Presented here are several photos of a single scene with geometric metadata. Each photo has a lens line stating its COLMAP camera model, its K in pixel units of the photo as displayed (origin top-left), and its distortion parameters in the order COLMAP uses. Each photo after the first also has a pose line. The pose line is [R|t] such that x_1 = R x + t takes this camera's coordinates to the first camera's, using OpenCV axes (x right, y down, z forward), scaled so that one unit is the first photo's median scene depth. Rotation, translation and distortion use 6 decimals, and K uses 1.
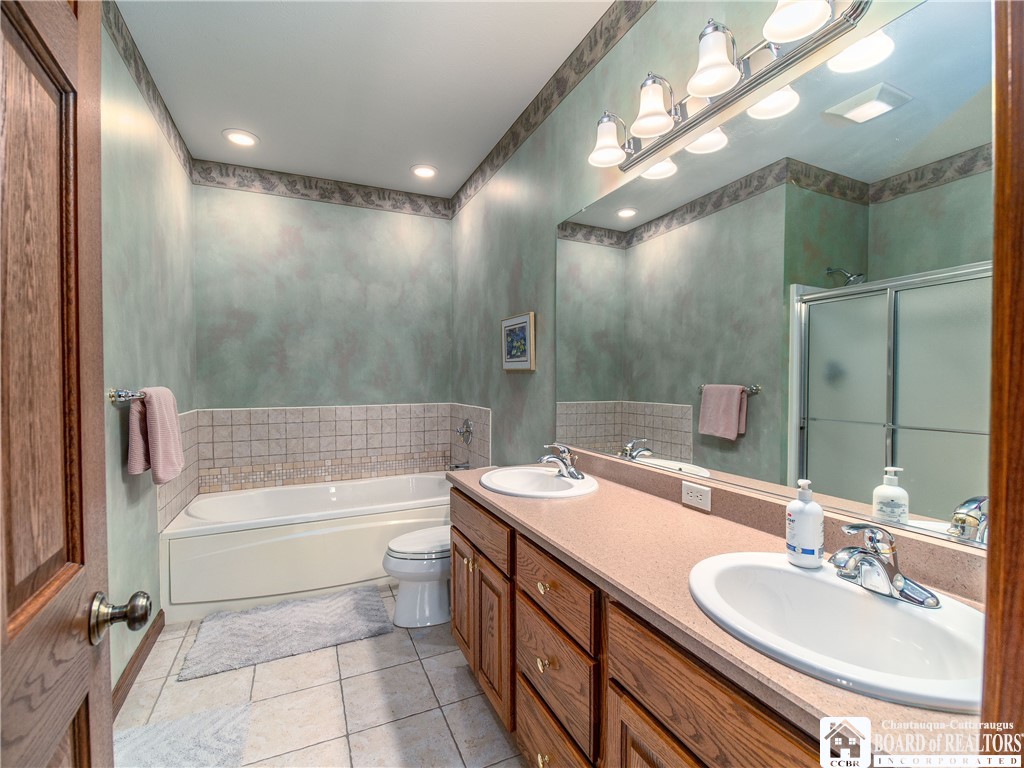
lens RADIAL K [[459.4, 0, 518.0], [0, 459.4, 392.0], [0, 0, 1]] dist [-0.003397, -0.003229]
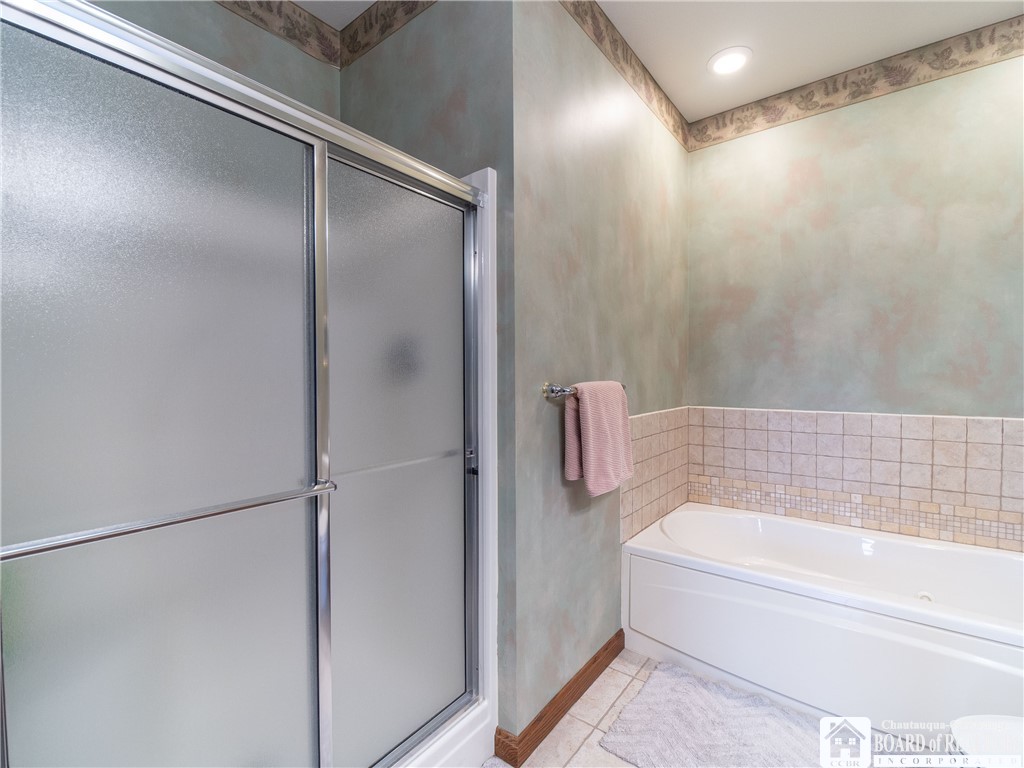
lens RADIAL K [[459.4, 0, 518.3], [0, 459.4, 381.7], [0, 0, 1]] dist [-0.003397, -0.003229]
pose [[0.455280, 0.015810, -0.890208, -0.056047], [-0.022192, 0.999733, 0.006405, -0.007054], [0.890072, 0.016839, 0.455509, 0.281599]]
